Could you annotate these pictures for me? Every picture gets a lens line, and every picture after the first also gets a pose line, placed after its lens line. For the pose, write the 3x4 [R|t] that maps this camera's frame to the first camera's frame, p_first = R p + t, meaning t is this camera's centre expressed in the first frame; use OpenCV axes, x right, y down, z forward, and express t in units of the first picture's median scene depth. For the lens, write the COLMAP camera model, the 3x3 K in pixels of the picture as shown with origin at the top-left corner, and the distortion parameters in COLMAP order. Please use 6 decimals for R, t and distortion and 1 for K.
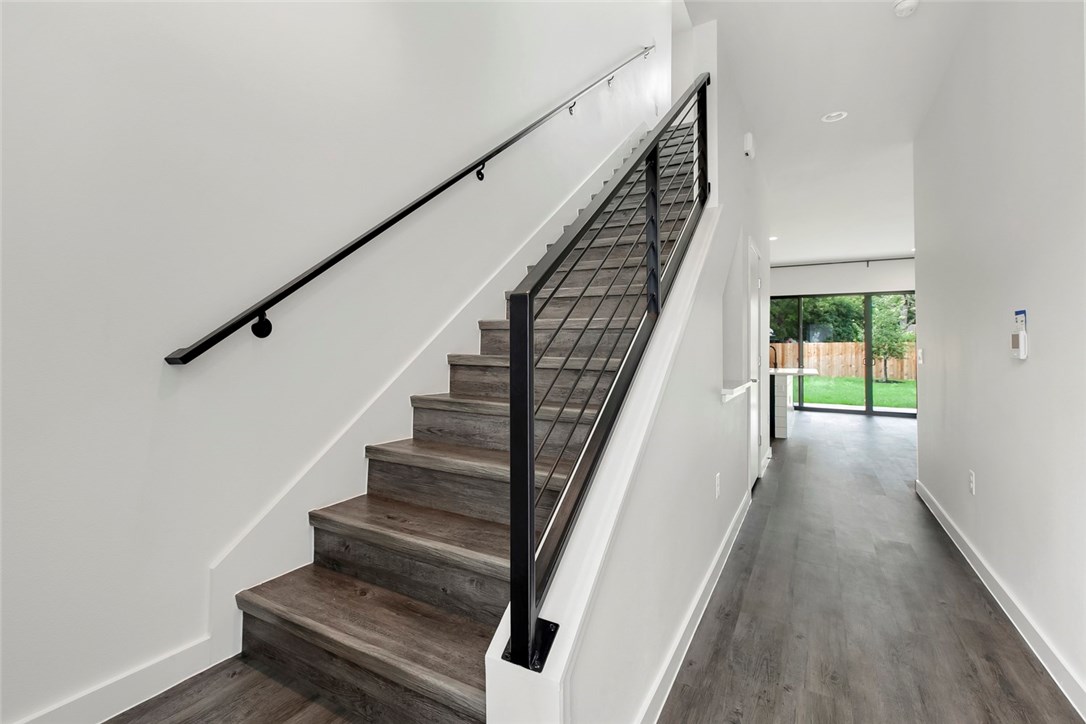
lens RADIAL K [[490.0, 0, 543.4], [0, 490.0, 356.5], [0, 0, 1]] dist [-0.006962, -0.000471]
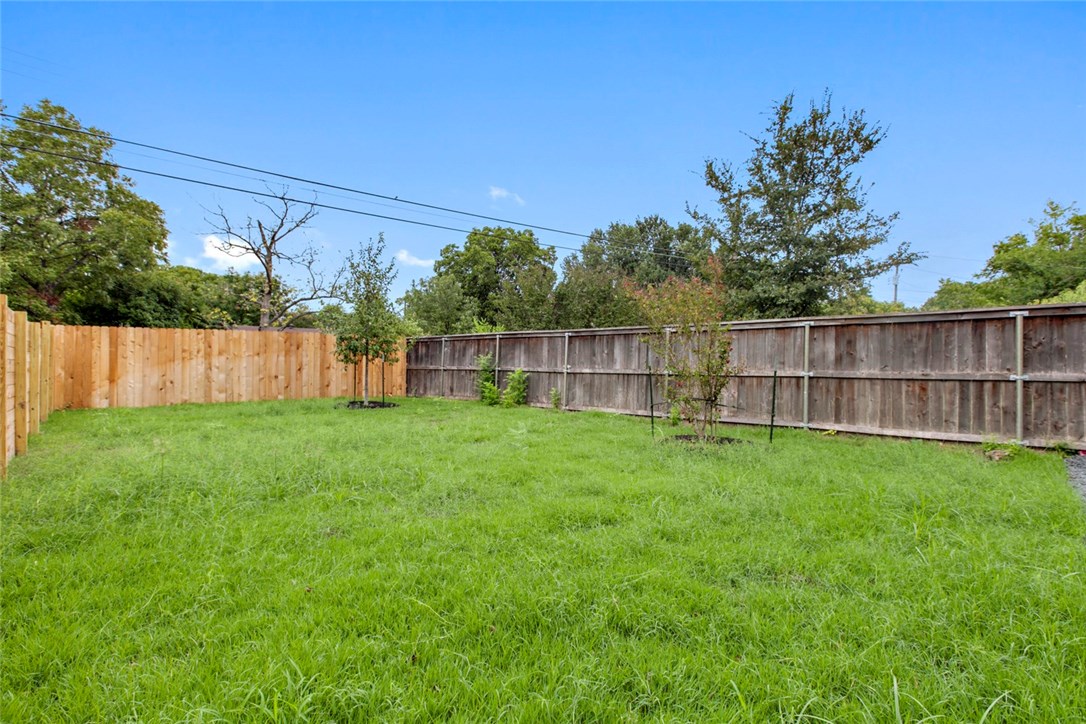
lens RADIAL K [[490.0, 0, 544.1], [0, 490.0, 360.4], [0, 0, 1]] dist [-0.006962, -0.000471]
pose [[0.283220, 0.001300, 0.959054, 0.209038], [0.009930, 0.999941, -0.004288, 0.006183], [-0.959004, 0.010738, 0.283191, 0.564285]]
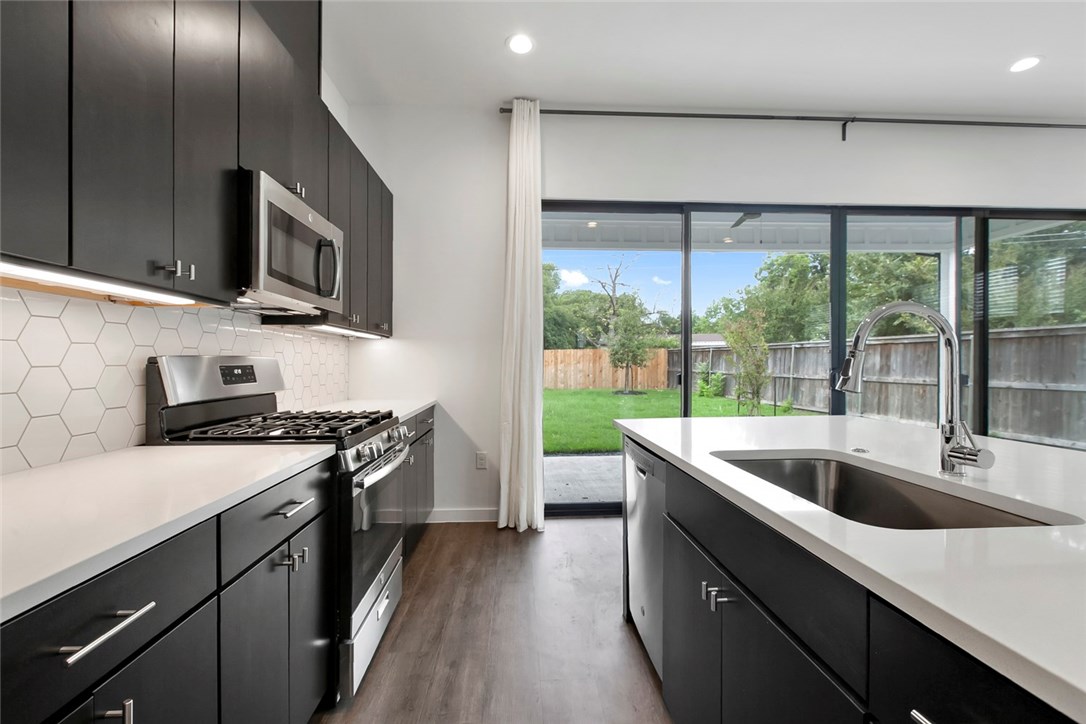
lens RADIAL K [[490.0, 0, 543.3], [0, 490.0, 362.3], [0, 0, 1]] dist [-0.006962, -0.000471]
pose [[0.849843, -0.012469, 0.526888, 0.087996], [0.017262, 0.999842, -0.004181, -0.002455], [-0.526753, 0.012648, 0.849924, 0.277637]]
